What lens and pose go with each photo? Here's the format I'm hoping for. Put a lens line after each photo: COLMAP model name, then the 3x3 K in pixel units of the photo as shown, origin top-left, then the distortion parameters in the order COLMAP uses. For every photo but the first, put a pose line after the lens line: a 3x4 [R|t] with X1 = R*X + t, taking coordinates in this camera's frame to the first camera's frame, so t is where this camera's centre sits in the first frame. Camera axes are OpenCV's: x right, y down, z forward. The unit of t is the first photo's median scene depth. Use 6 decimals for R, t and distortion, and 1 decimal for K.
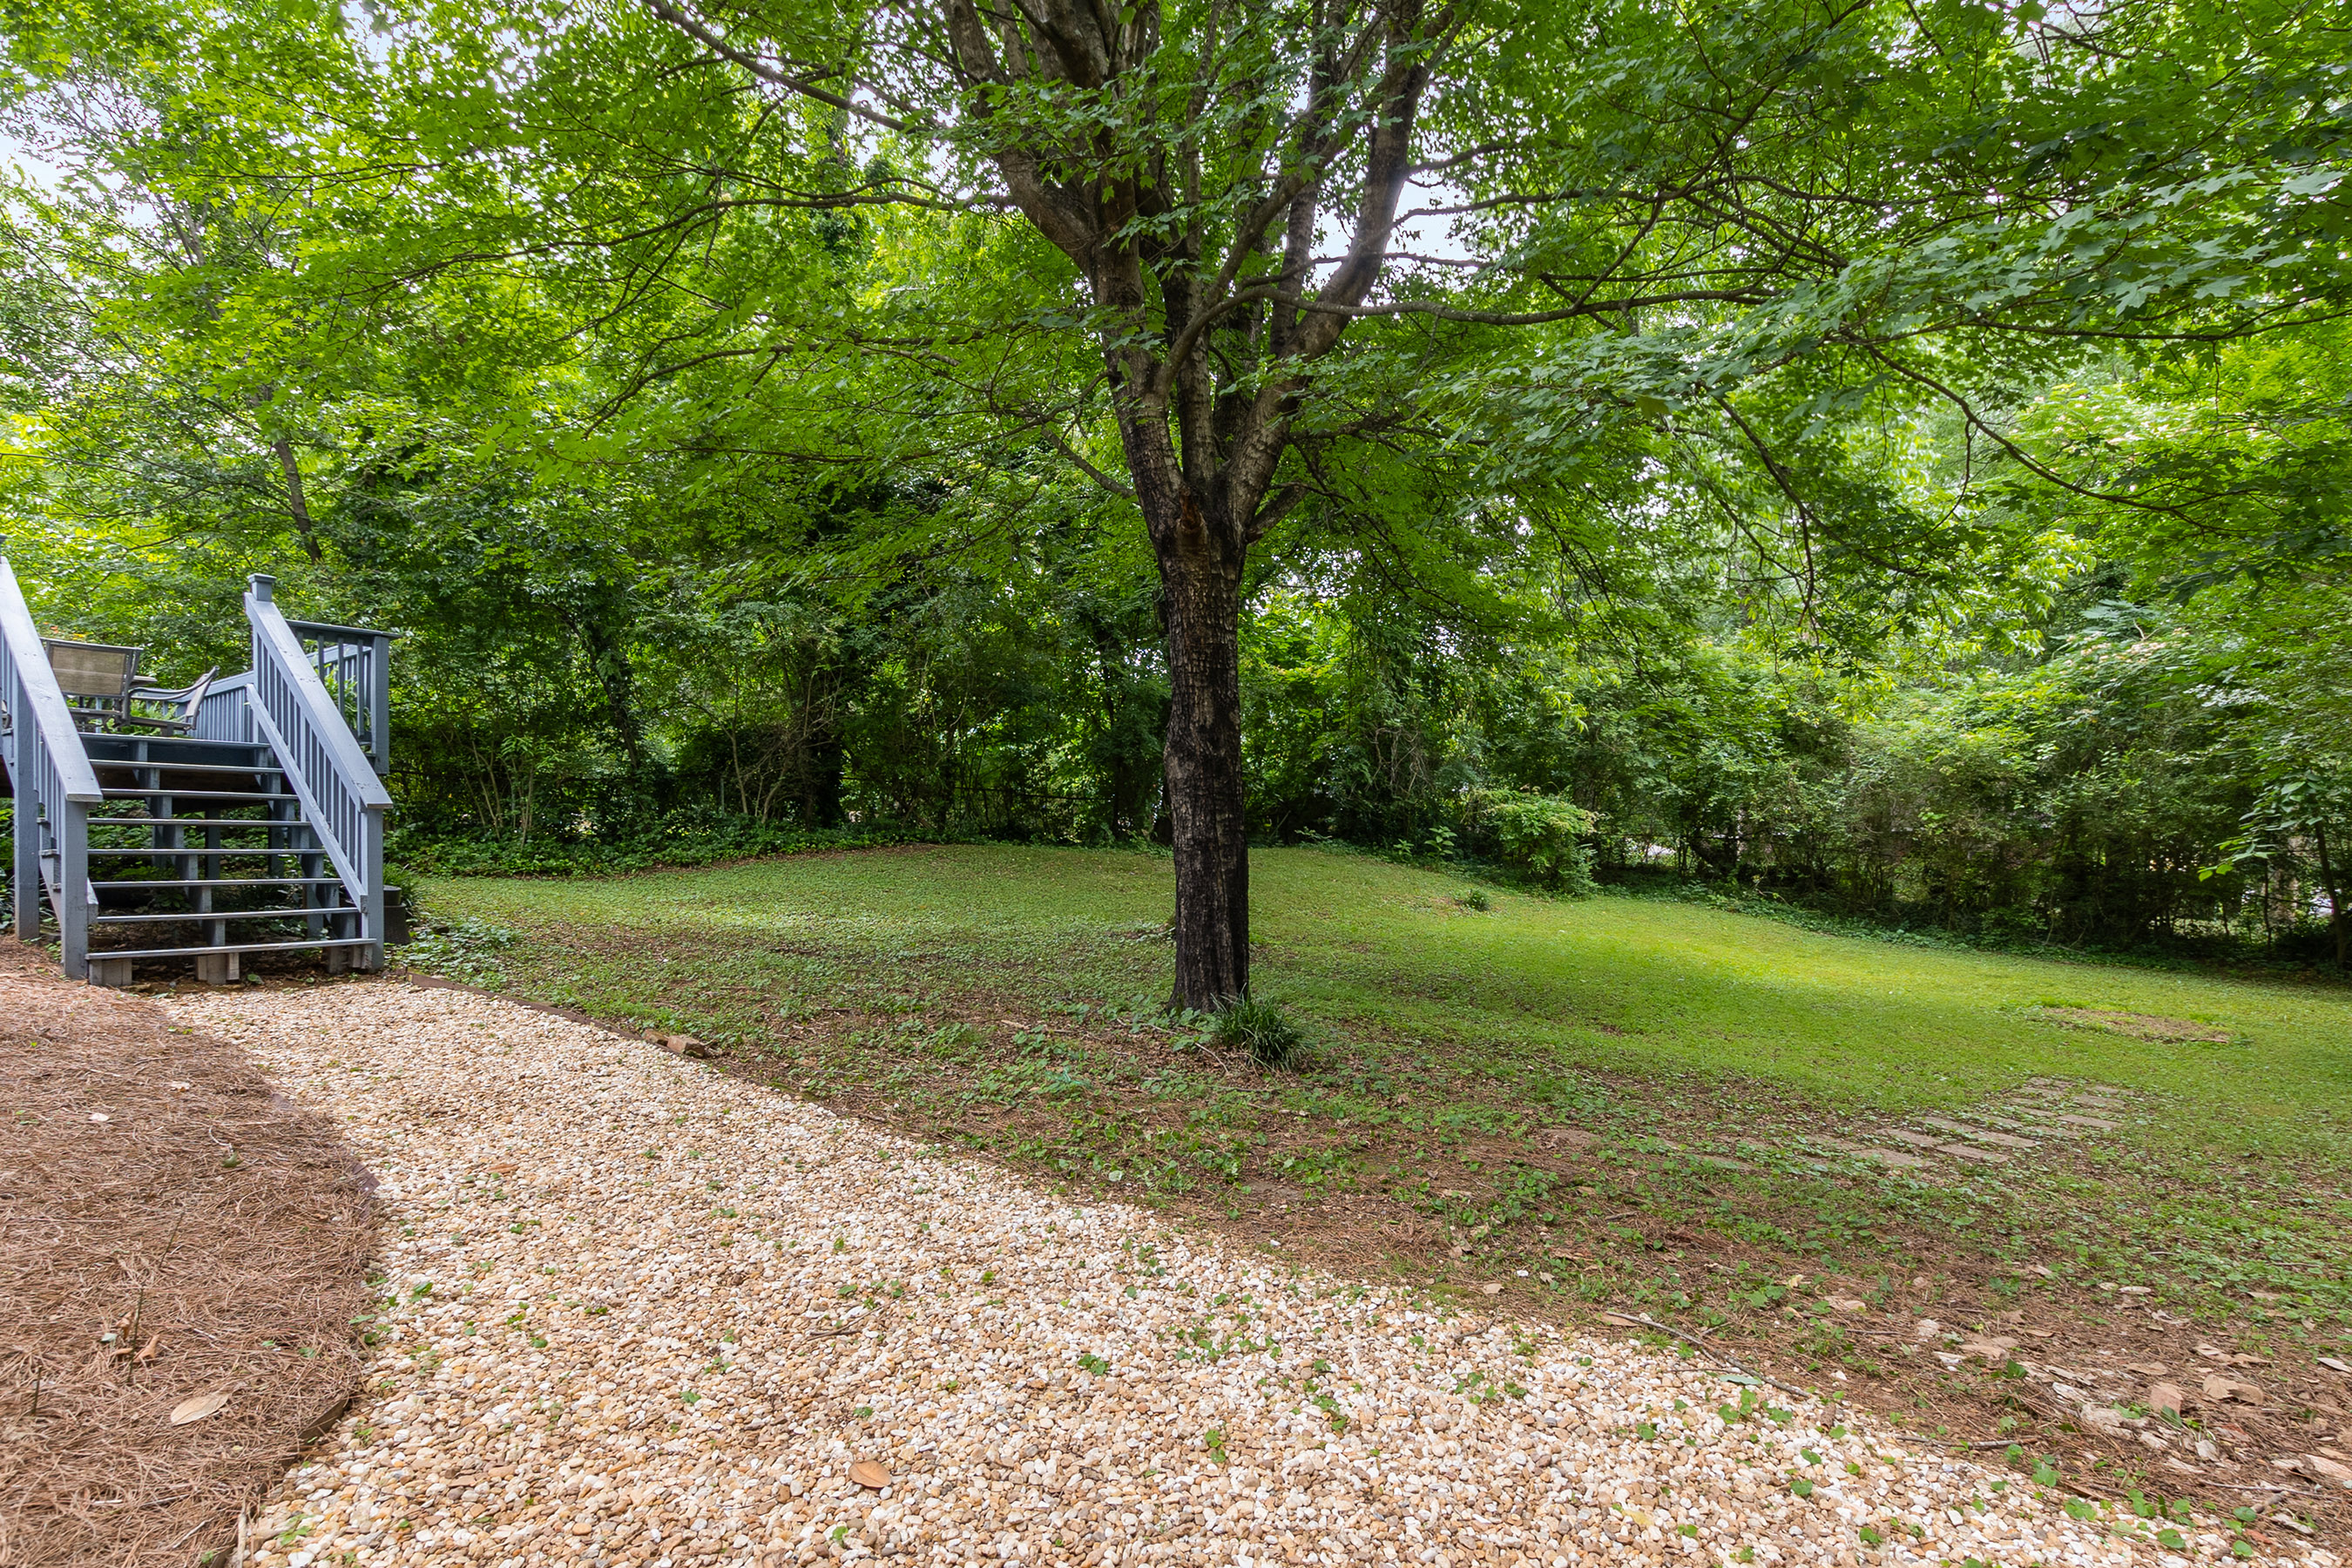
lens RADIAL K [[1119.8, 0, 1181.6], [0, 1119.8, 797.3], [0, 0, 1]] dist [0.009534, -0.000565]
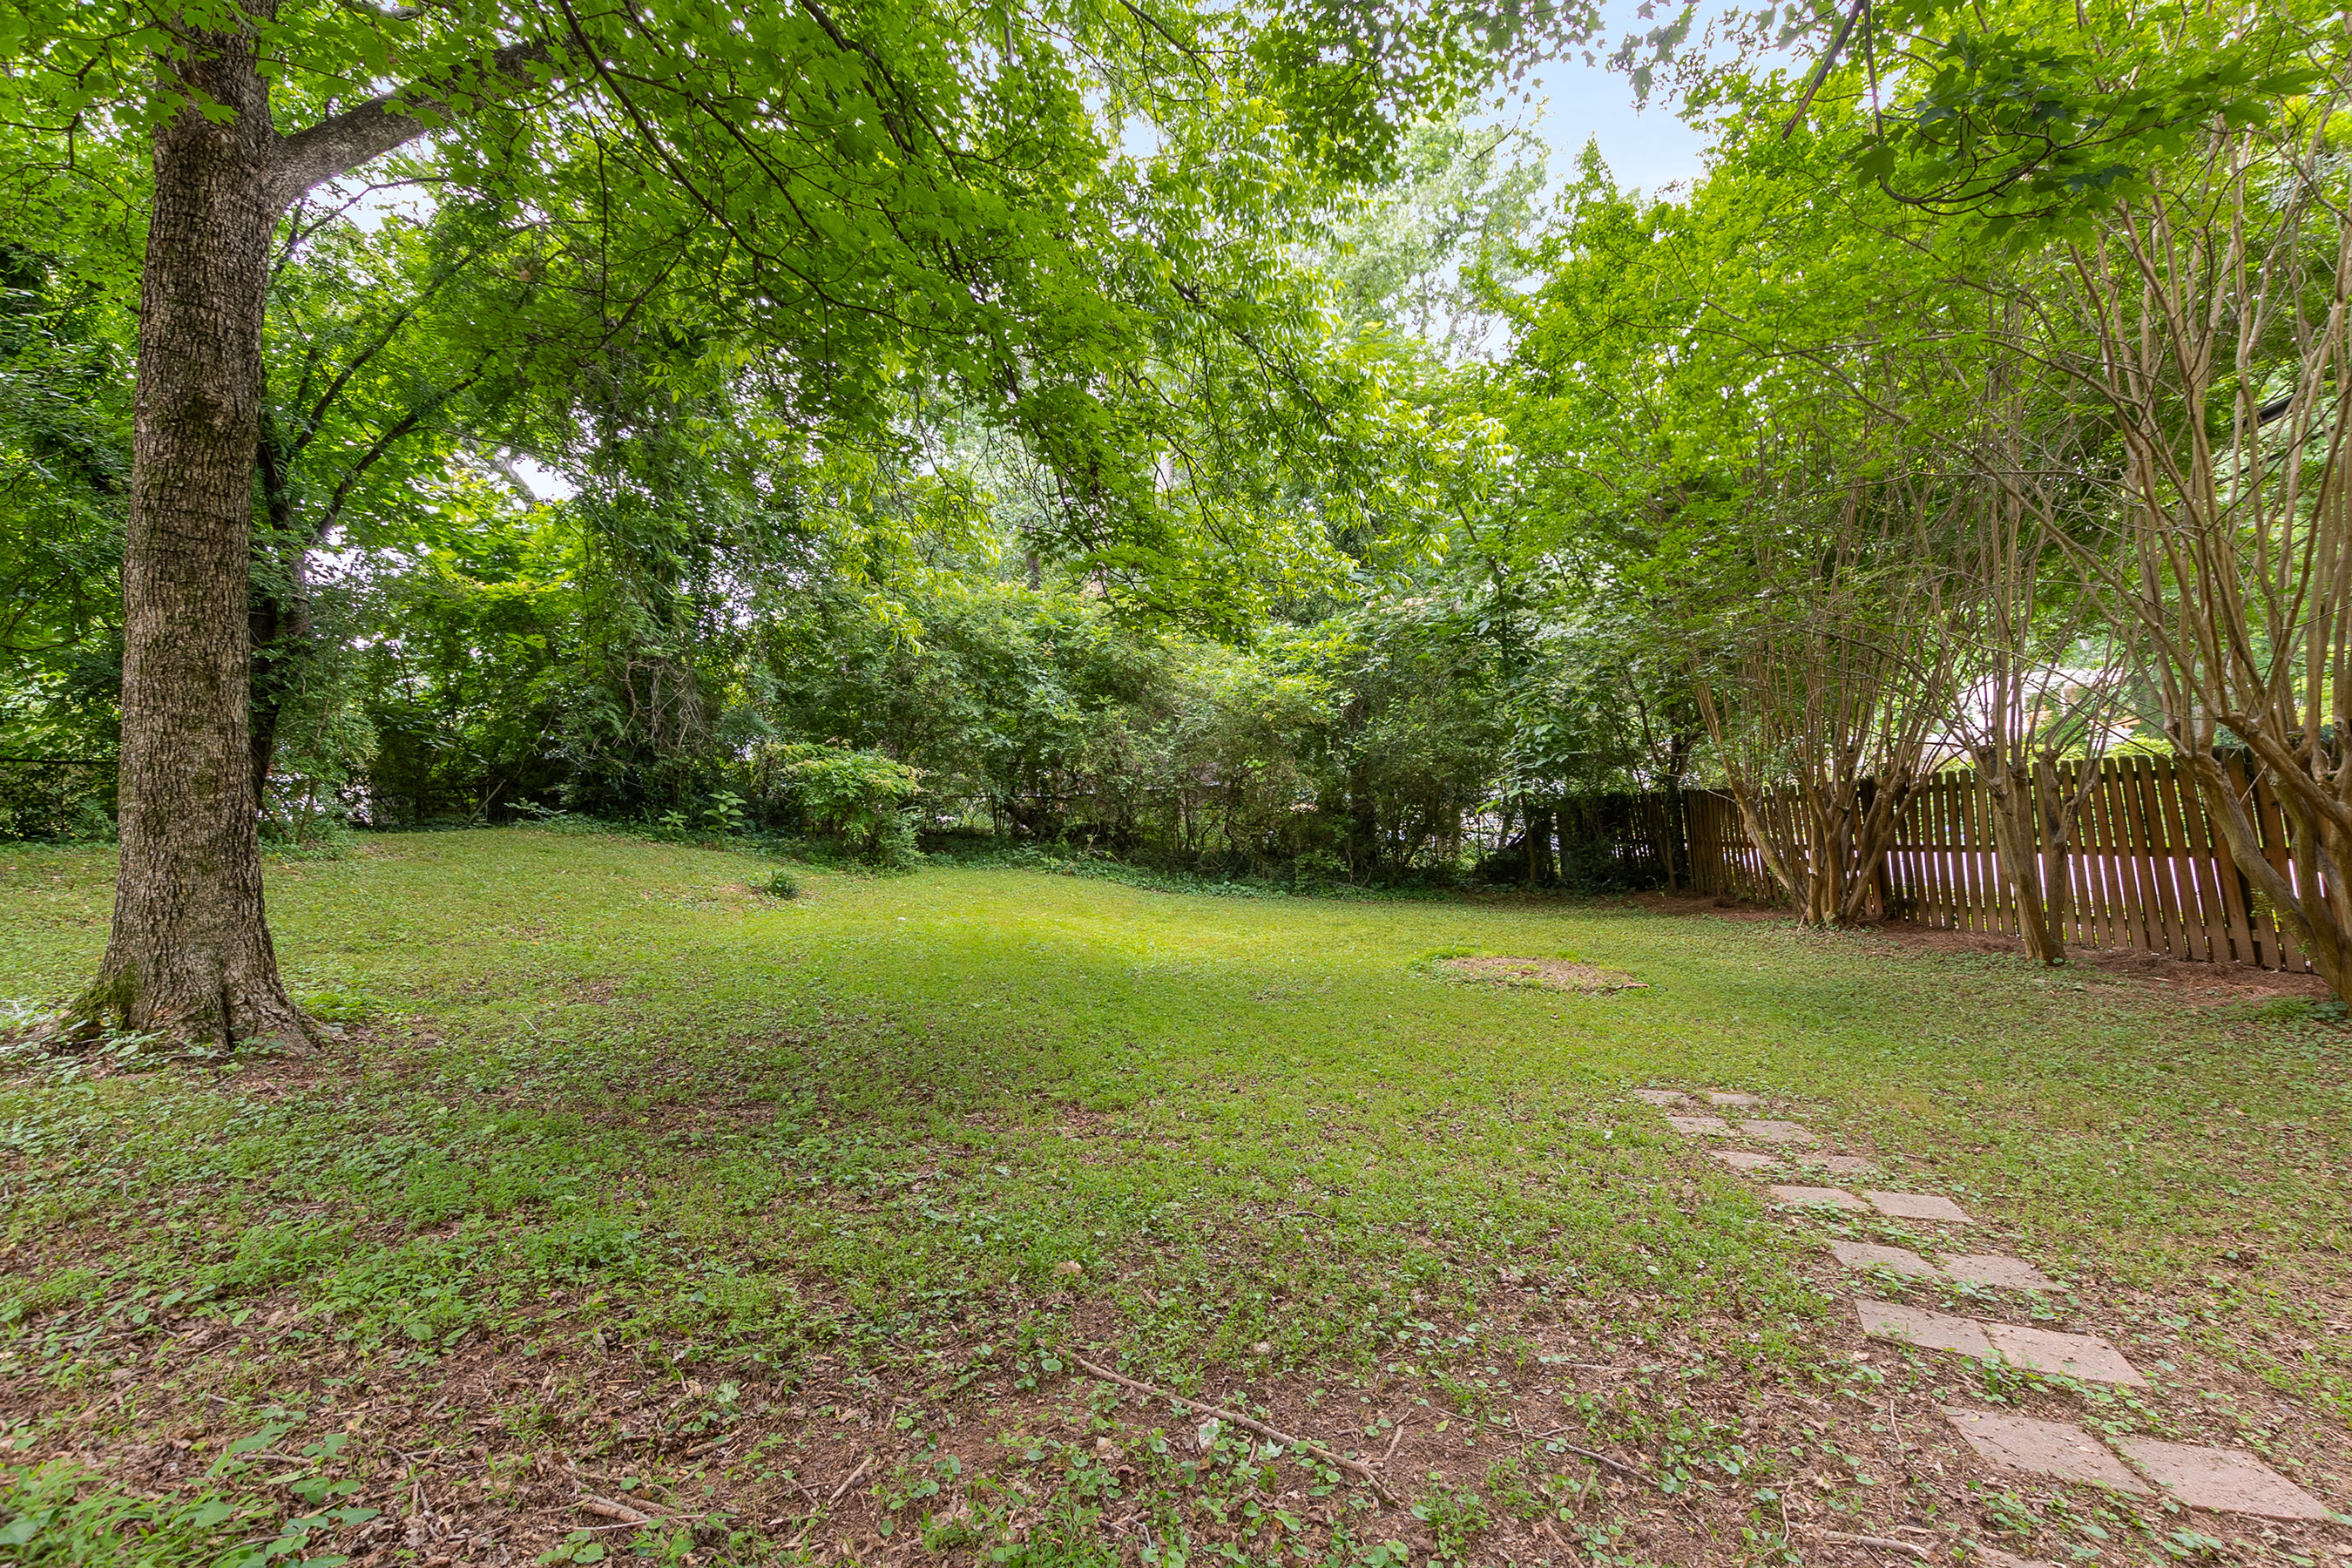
lens RADIAL K [[1119.8, 0, 1186.6], [0, 1119.8, 793.7], [0, 0, 1]] dist [0.009534, -0.000565]
pose [[0.807465, -0.030329, 0.589135, 0.035961], [0.016012, 0.999436, 0.029506, 0.010807], [-0.589697, -0.014392, 0.807496, 0.203346]]
